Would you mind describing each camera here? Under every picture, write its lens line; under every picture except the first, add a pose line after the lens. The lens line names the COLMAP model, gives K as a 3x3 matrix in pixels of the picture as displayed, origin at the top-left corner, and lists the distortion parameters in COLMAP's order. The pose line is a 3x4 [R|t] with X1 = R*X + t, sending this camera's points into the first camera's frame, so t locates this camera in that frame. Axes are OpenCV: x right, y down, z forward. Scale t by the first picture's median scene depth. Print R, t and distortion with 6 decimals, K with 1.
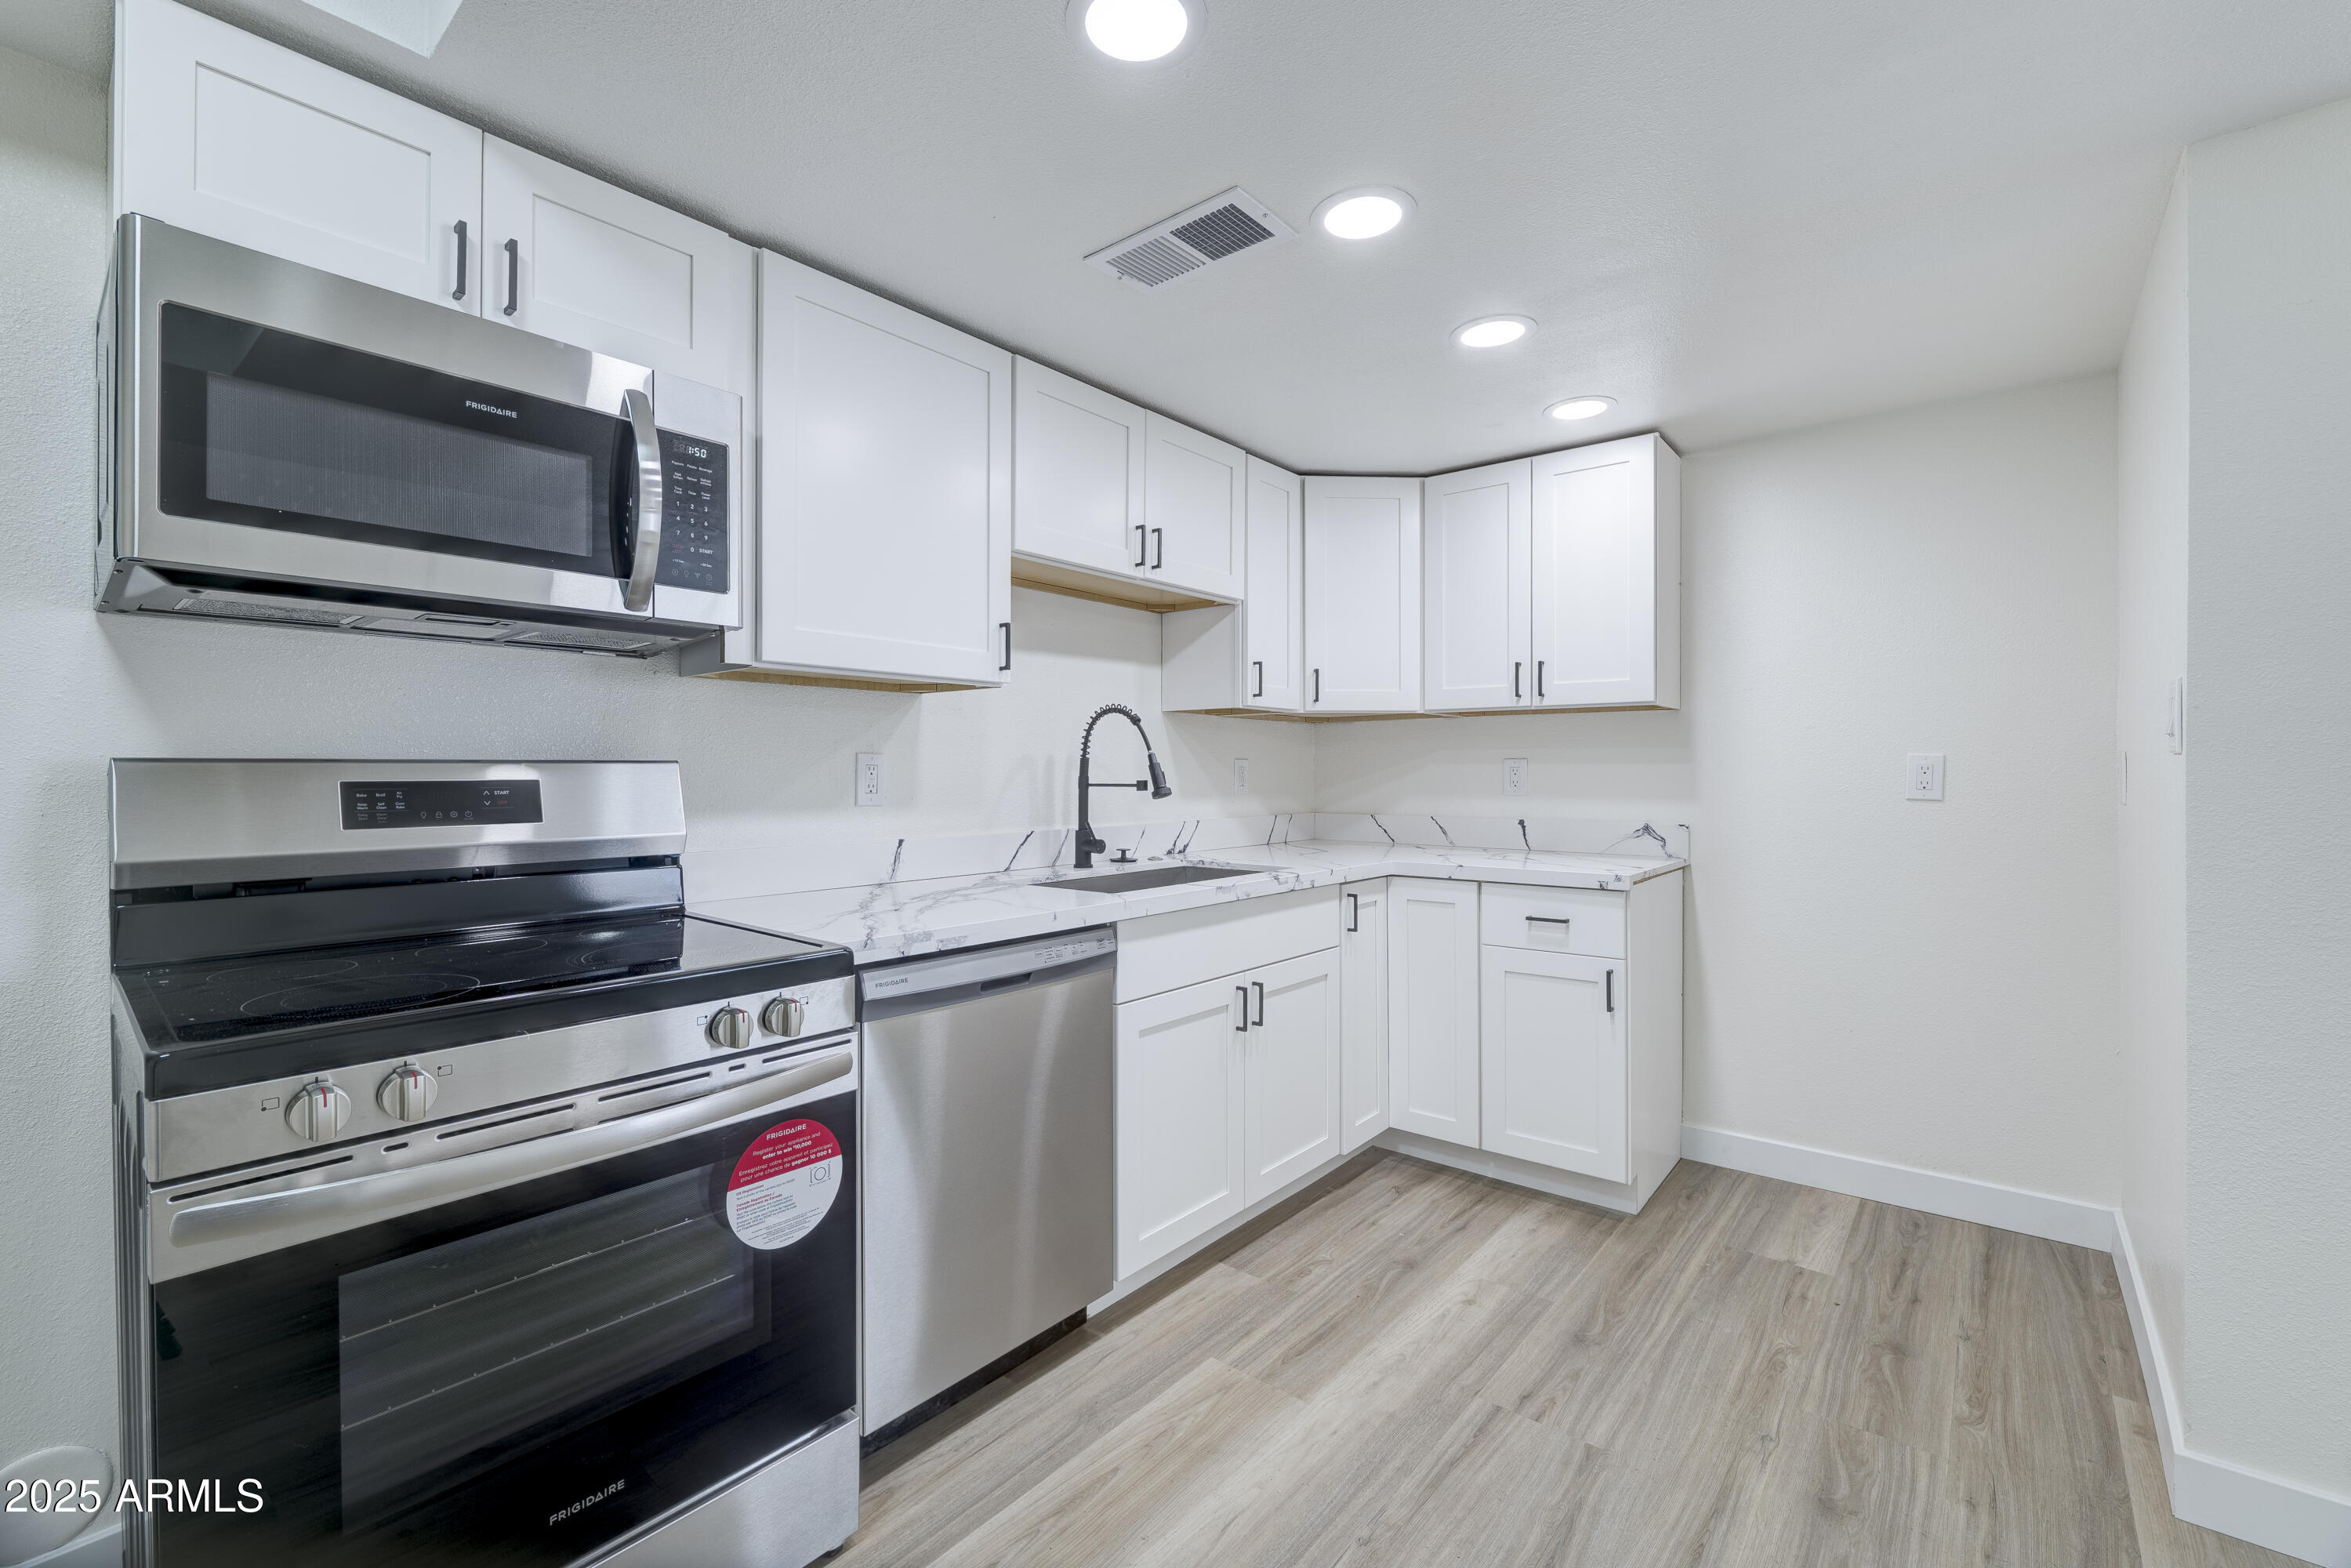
lens RADIAL K [[967.0, 0, 1107.8], [0, 967.0, 781.6], [0, 0, 1]] dist [-0.014514, 0.001753]
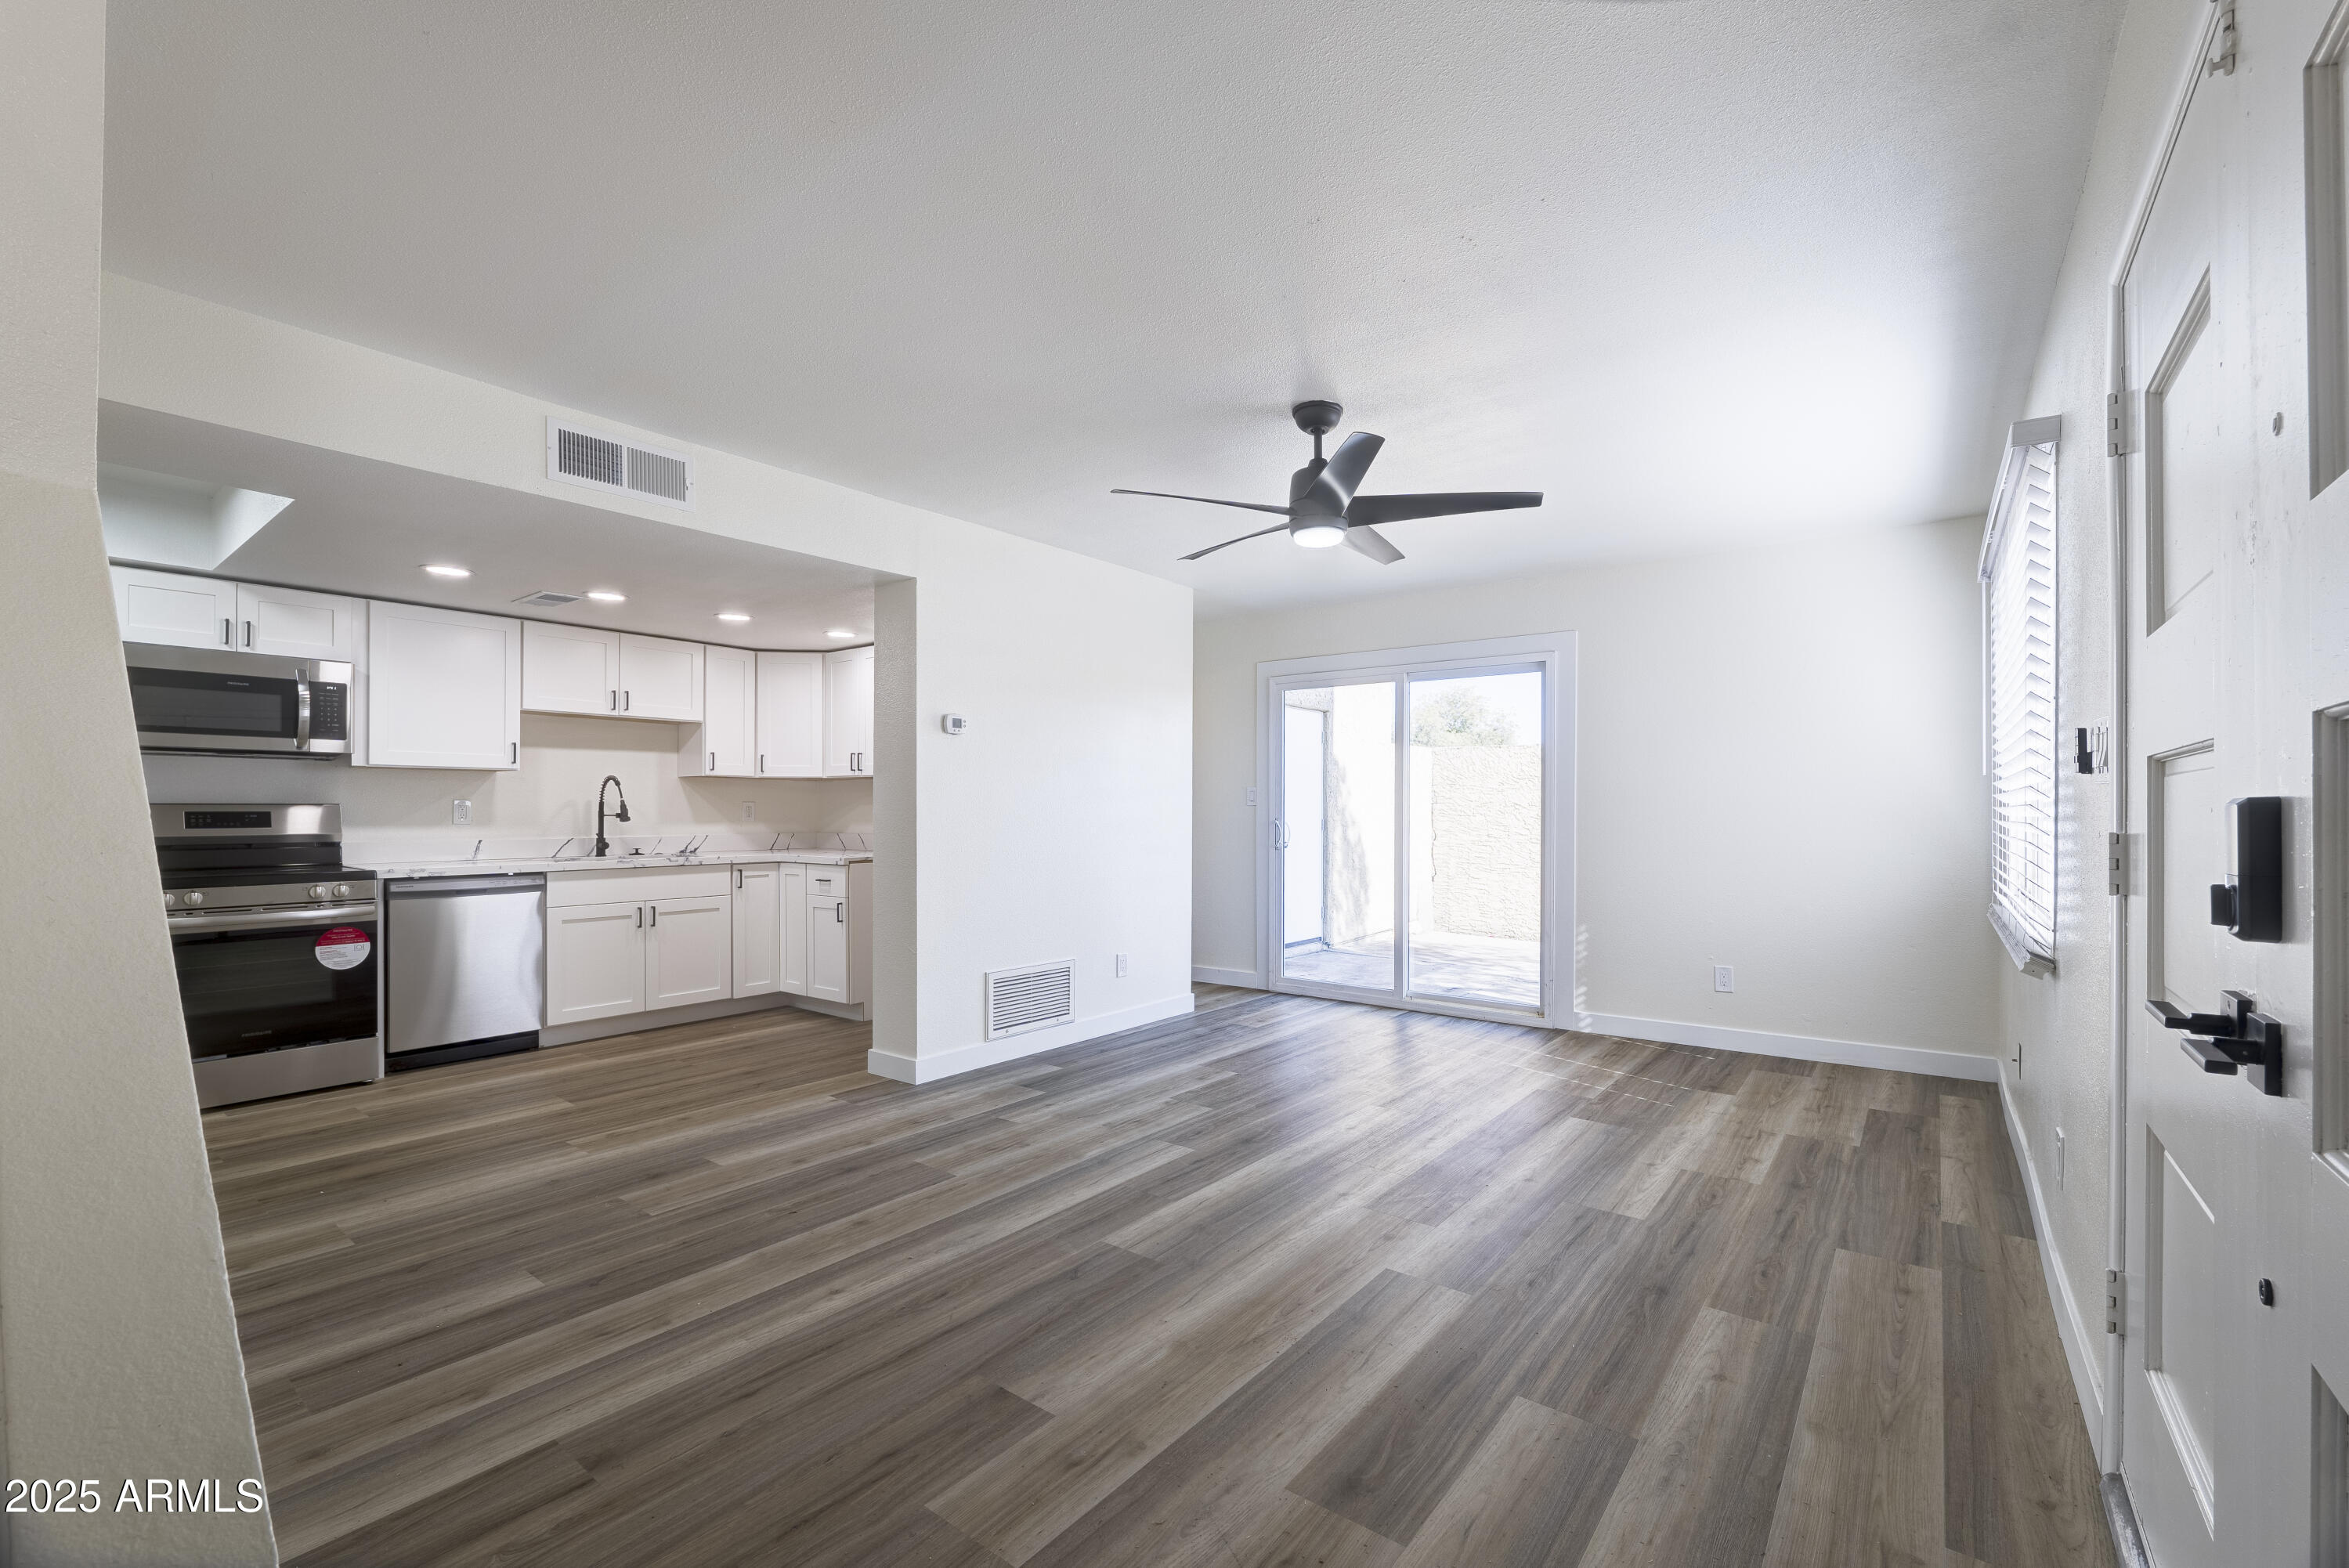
lens RADIAL K [[966.1, 0, 1207.8], [0, 966.1, 815.3], [0, 0, 1]] dist [-0.014514, 0.001753]
pose [[0.995293, 0.005735, 0.096738, 1.192628], [-0.005648, 0.999983, -0.001170, -0.001013], [-0.096743, 0.000618, 0.995309, -1.283190]]
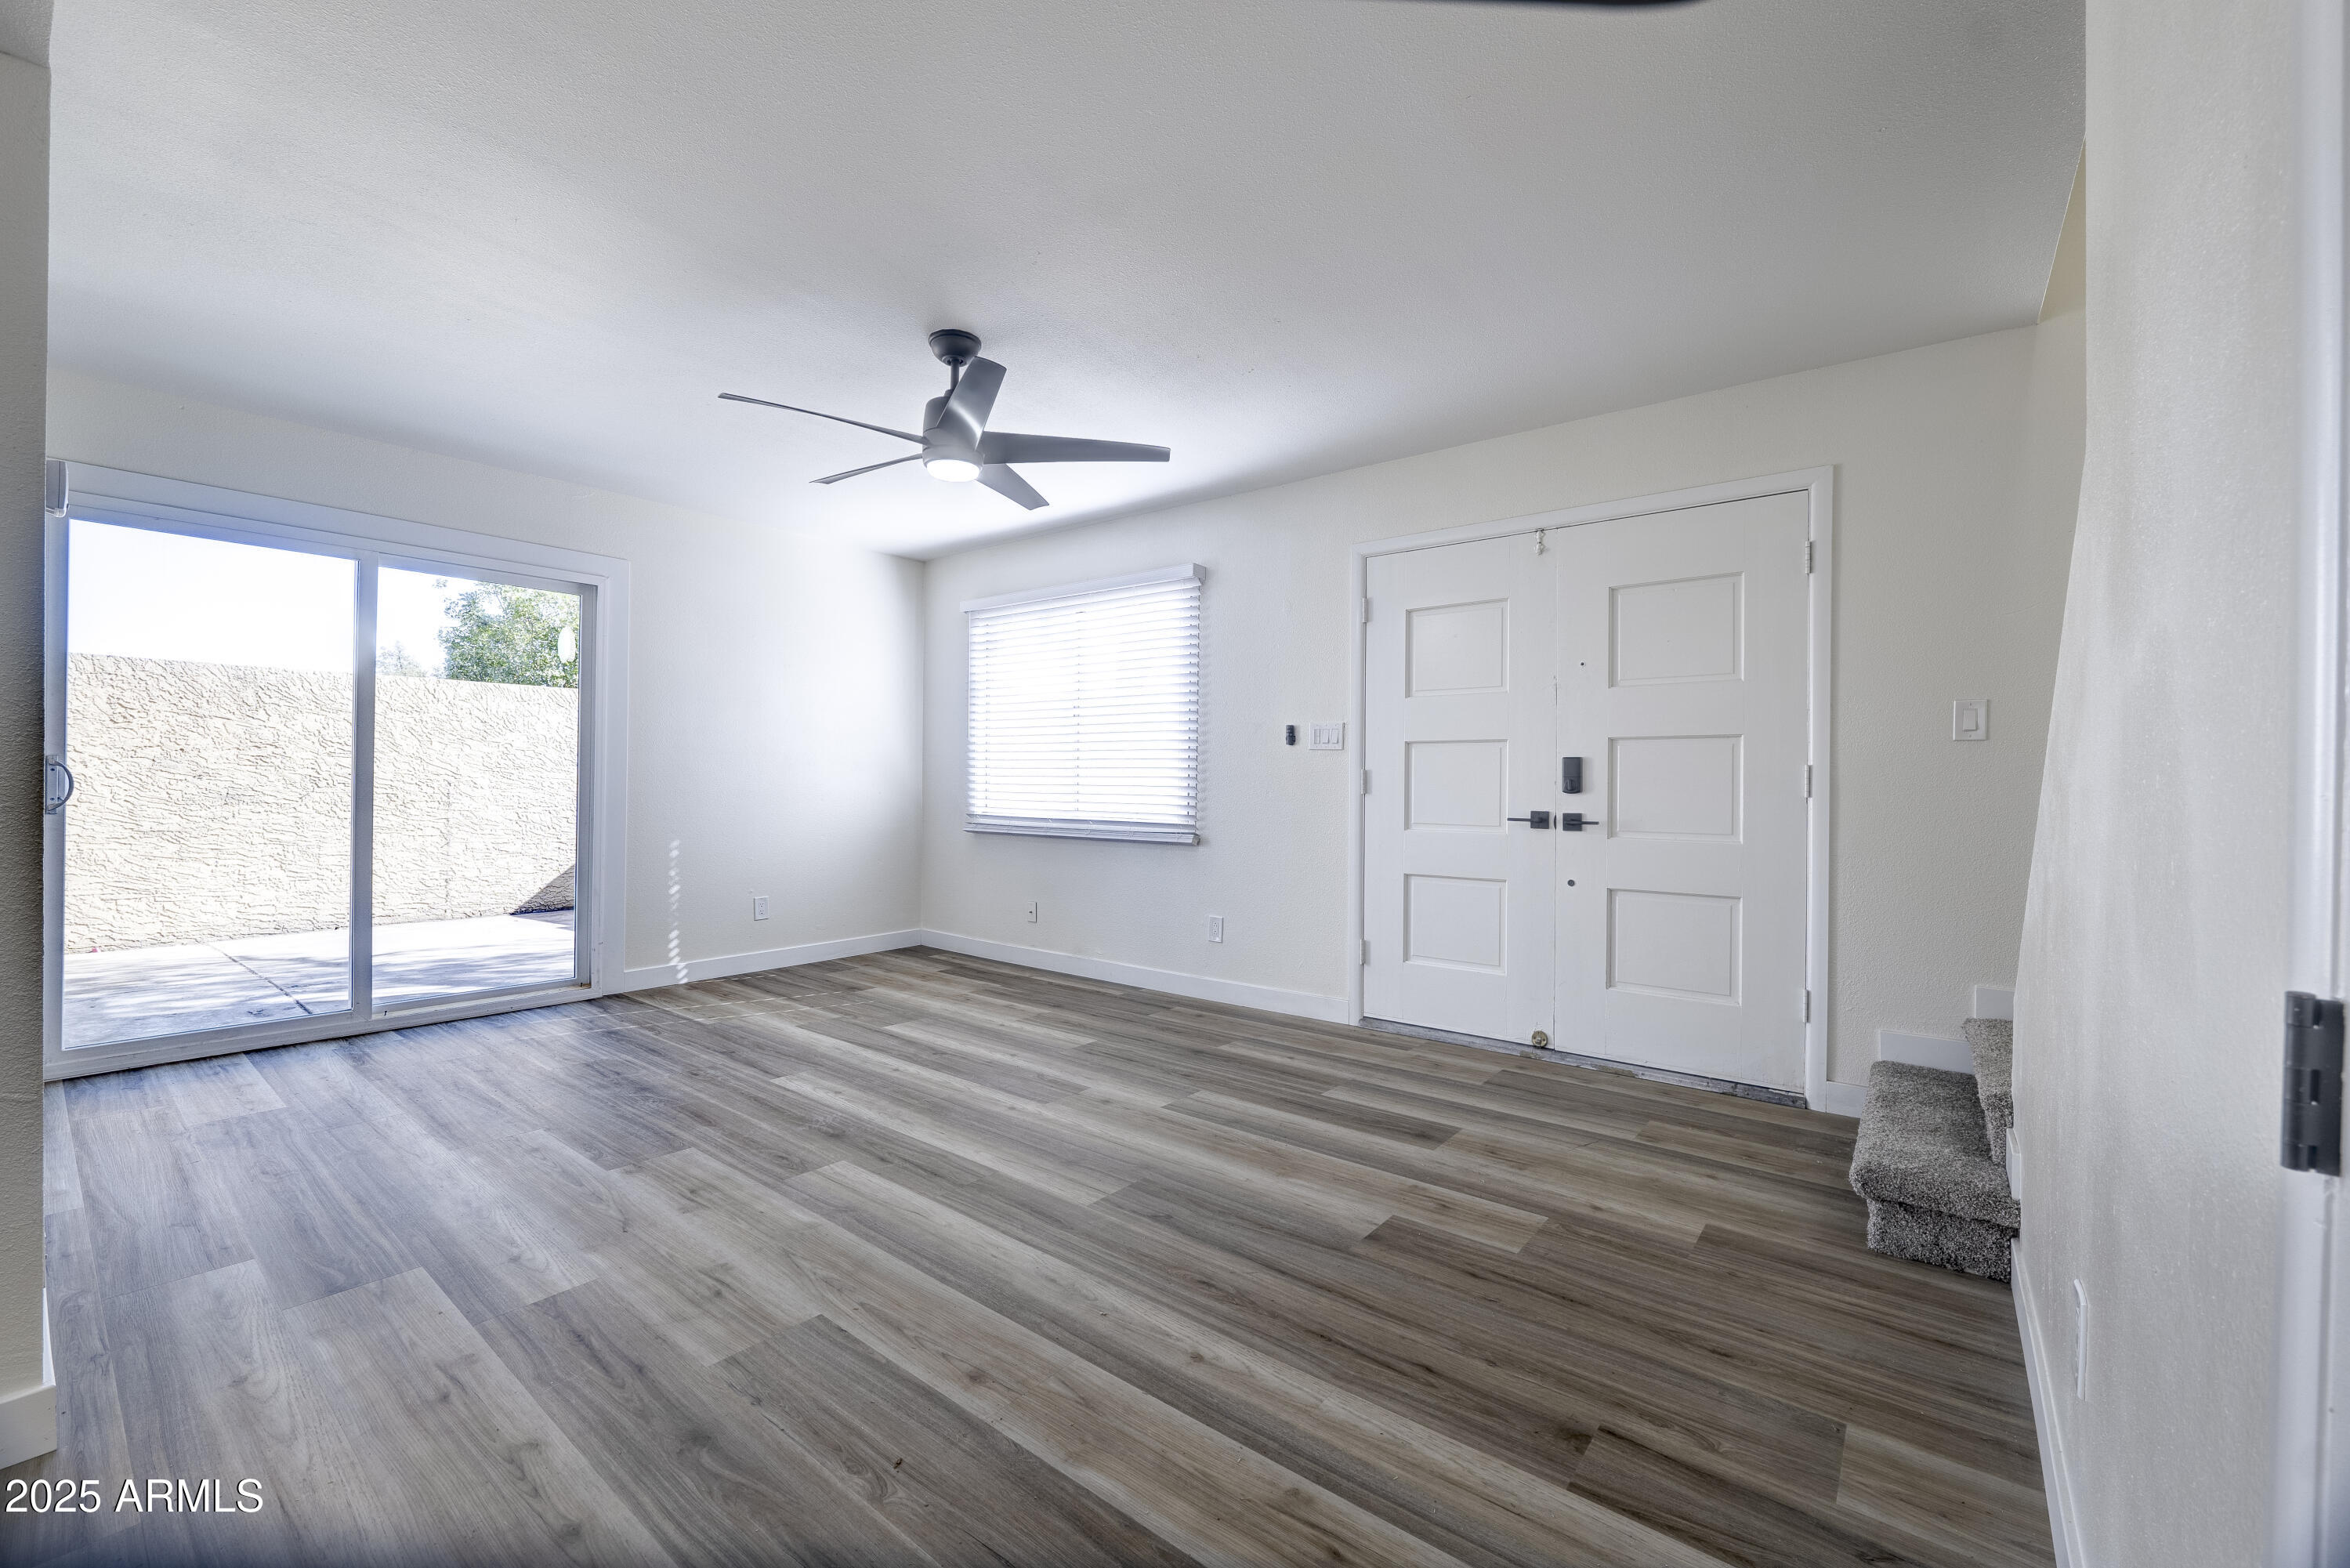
lens RADIAL K [[966.5, 0, 1155.7], [0, 966.5, 792.4], [0, 0, 1]] dist [-0.014514, 0.001753]
pose [[-0.054401, -0.008279, 0.998485, 0.155920], [-0.003635, 0.999961, 0.008093, 0.039577], [-0.998513, -0.003190, -0.054429, -0.183299]]
